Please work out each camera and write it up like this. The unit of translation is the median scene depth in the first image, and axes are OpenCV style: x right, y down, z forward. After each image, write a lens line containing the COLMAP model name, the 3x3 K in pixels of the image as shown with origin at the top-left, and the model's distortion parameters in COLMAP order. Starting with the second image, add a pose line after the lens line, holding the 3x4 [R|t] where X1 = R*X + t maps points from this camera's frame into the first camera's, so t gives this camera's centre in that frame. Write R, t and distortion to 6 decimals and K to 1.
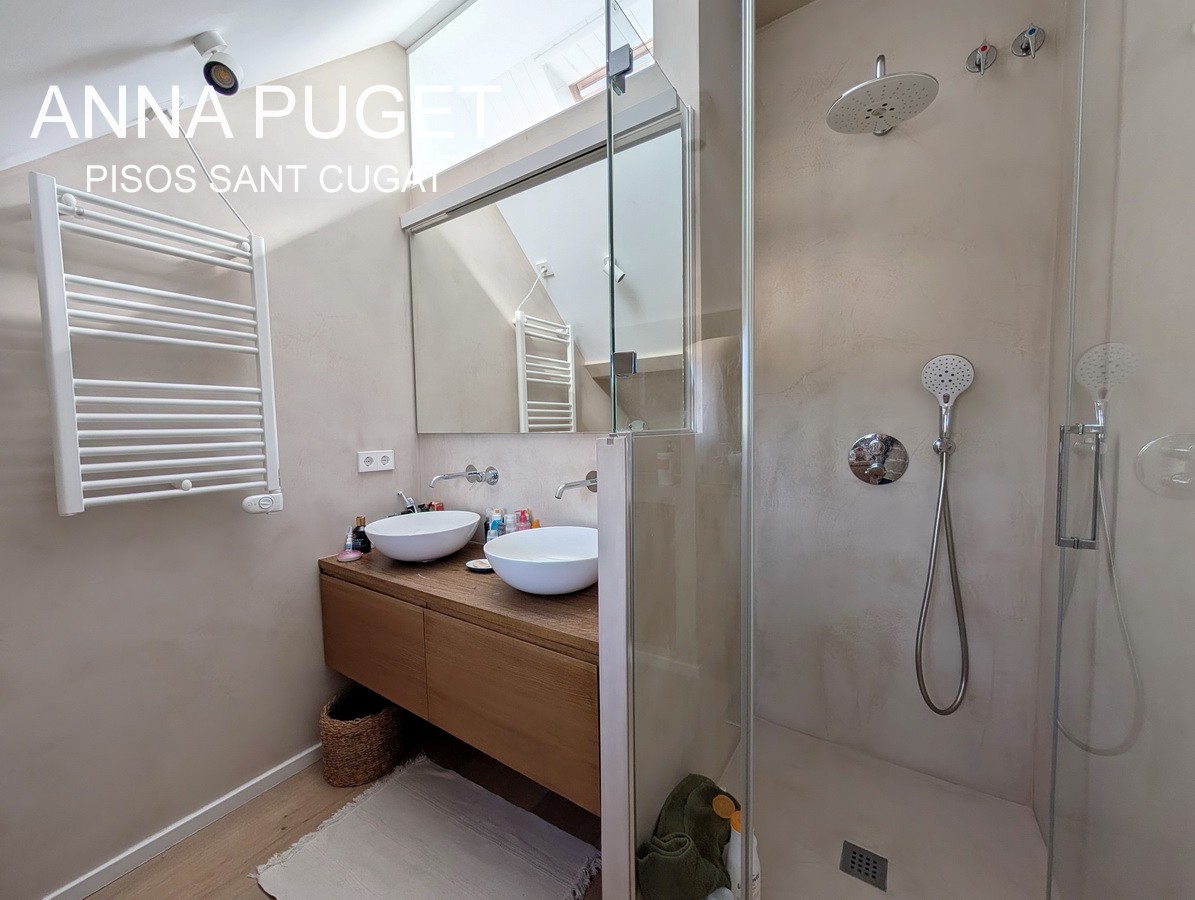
lens RADIAL K [[453.0, 0, 598.4], [0, 453.0, 449.2], [0, 0, 1]] dist [0.000209, -0.000131]
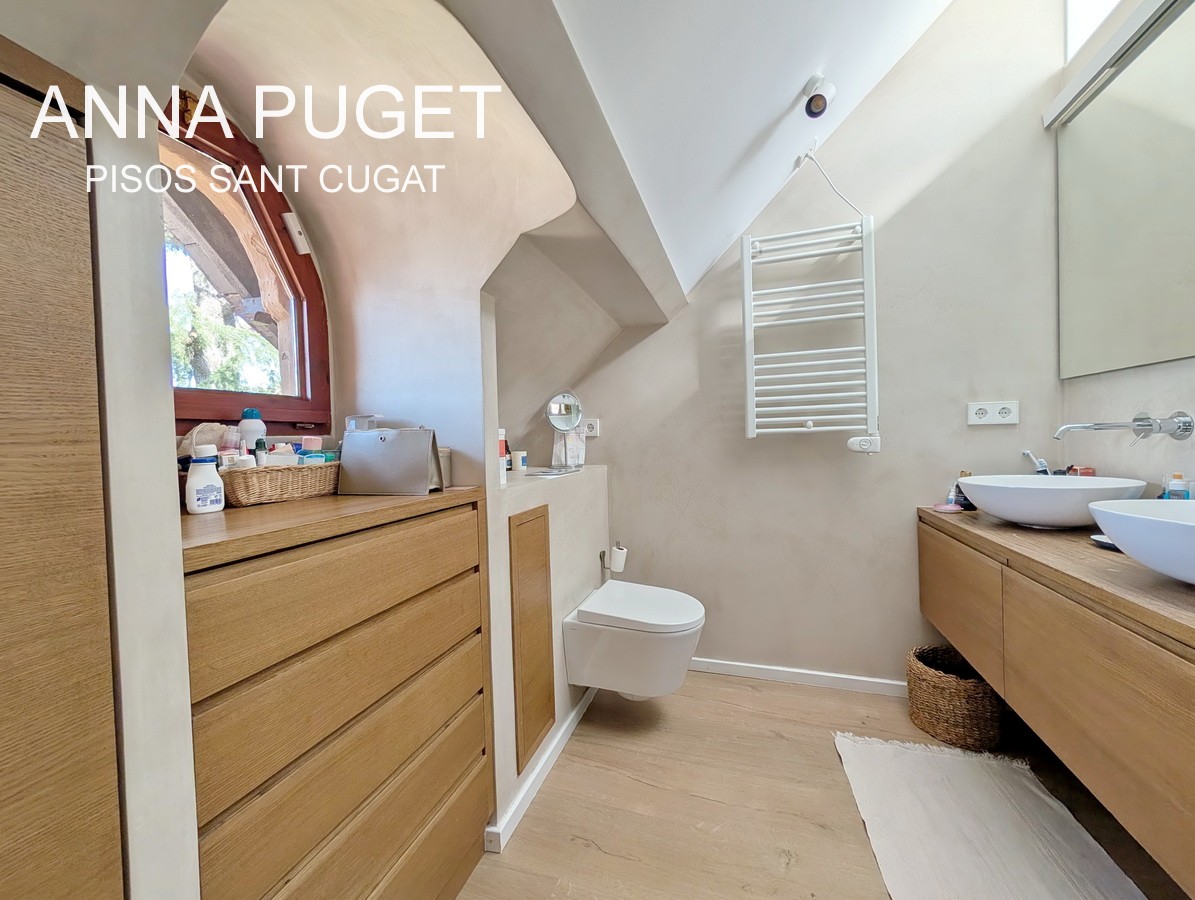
lens RADIAL K [[453.0, 0, 598.6], [0, 453.0, 448.6], [0, 0, 1]] dist [0.000209, -0.000131]
pose [[0.255169, 0.030714, -0.966409, 0.218799], [-0.024141, 0.999386, 0.025388, 0.116277], [0.966595, 0.016852, 0.255754, 0.035024]]
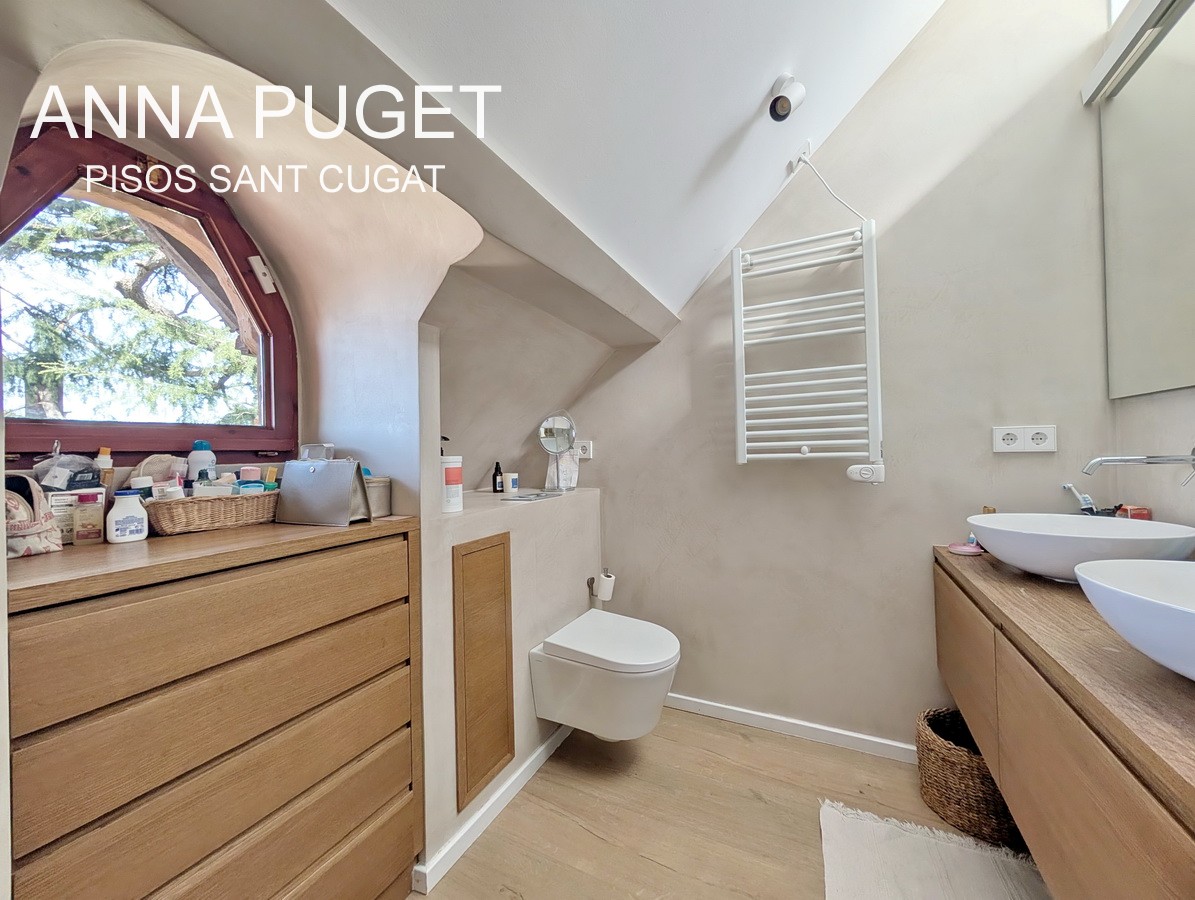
lens RADIAL K [[453.0, 0, 598.9], [0, 453.0, 449.5], [0, 0, 1]] dist [0.000209, -0.000131]
pose [[0.117595, 0.008741, -0.993023, 0.225880], [-0.029435, 0.999553, 0.005313, 0.076739], [0.992625, 0.028605, 0.117799, 0.260706]]
